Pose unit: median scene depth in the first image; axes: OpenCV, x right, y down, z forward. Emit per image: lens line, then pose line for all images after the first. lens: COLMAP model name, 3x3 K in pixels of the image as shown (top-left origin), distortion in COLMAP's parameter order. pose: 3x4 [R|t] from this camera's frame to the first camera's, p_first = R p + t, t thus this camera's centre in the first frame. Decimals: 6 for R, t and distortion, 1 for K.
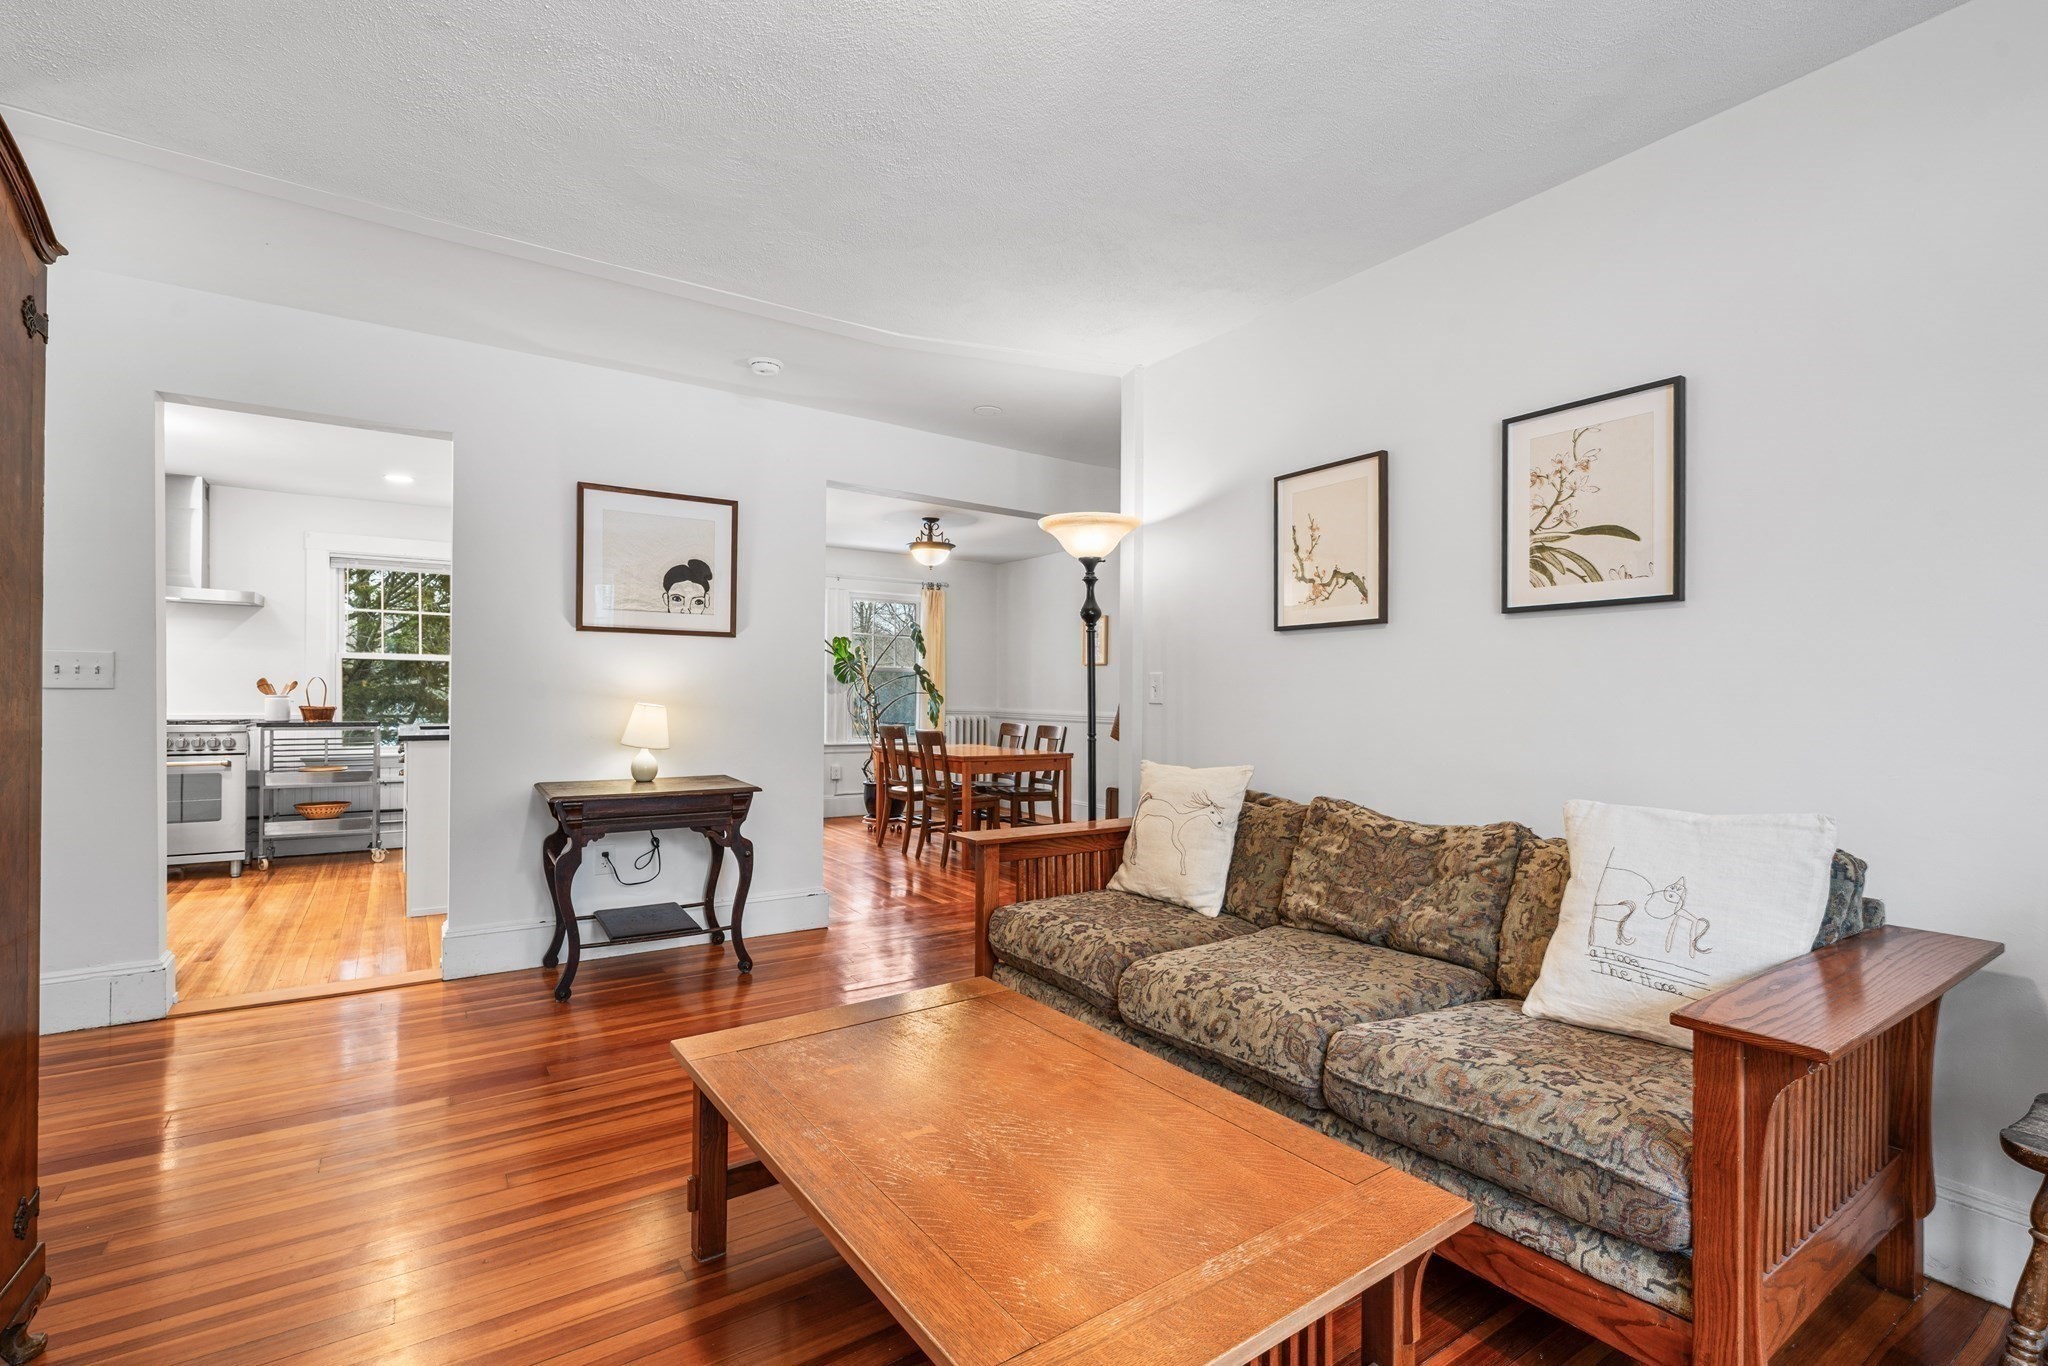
lens RADIAL K [[921.8, 0, 1028.7], [0, 921.8, 693.5], [0, 0, 1]] dist [0.001215, -0.000115]
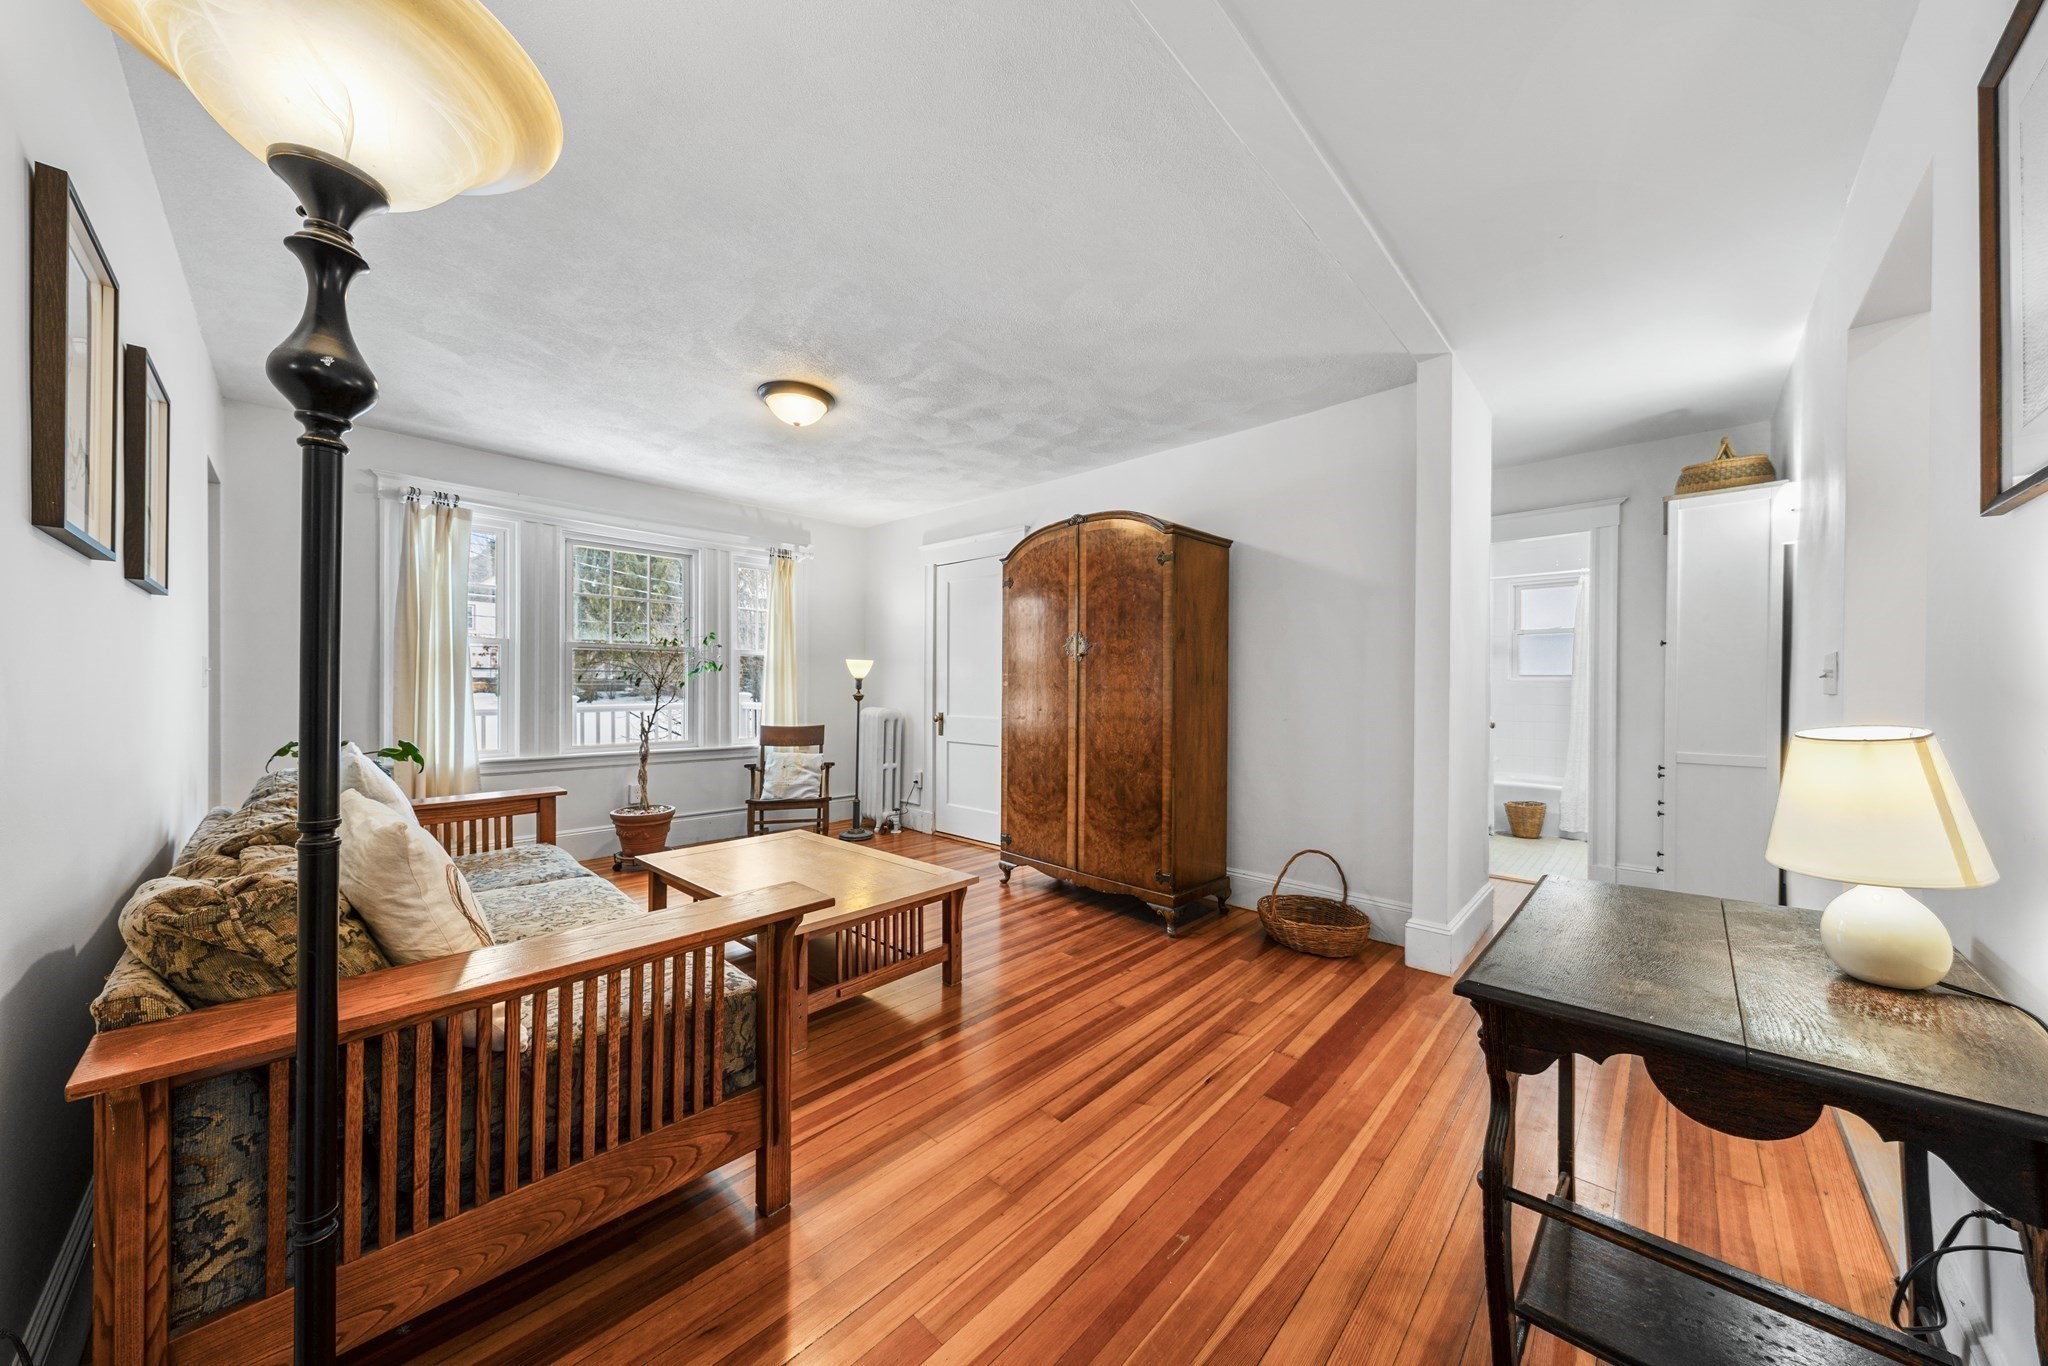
lens RADIAL K [[682.4, 0, 1023.7], [0, 682.4, 690.0], [0, 0, 1]] dist [-0.001421, -0.000050]
pose [[-0.977767, -0.013540, -0.209257, -0.088909], [-0.013813, 0.999905, -0.000159, 0.002364], [0.209239, 0.002735, -0.977861, 1.186338]]
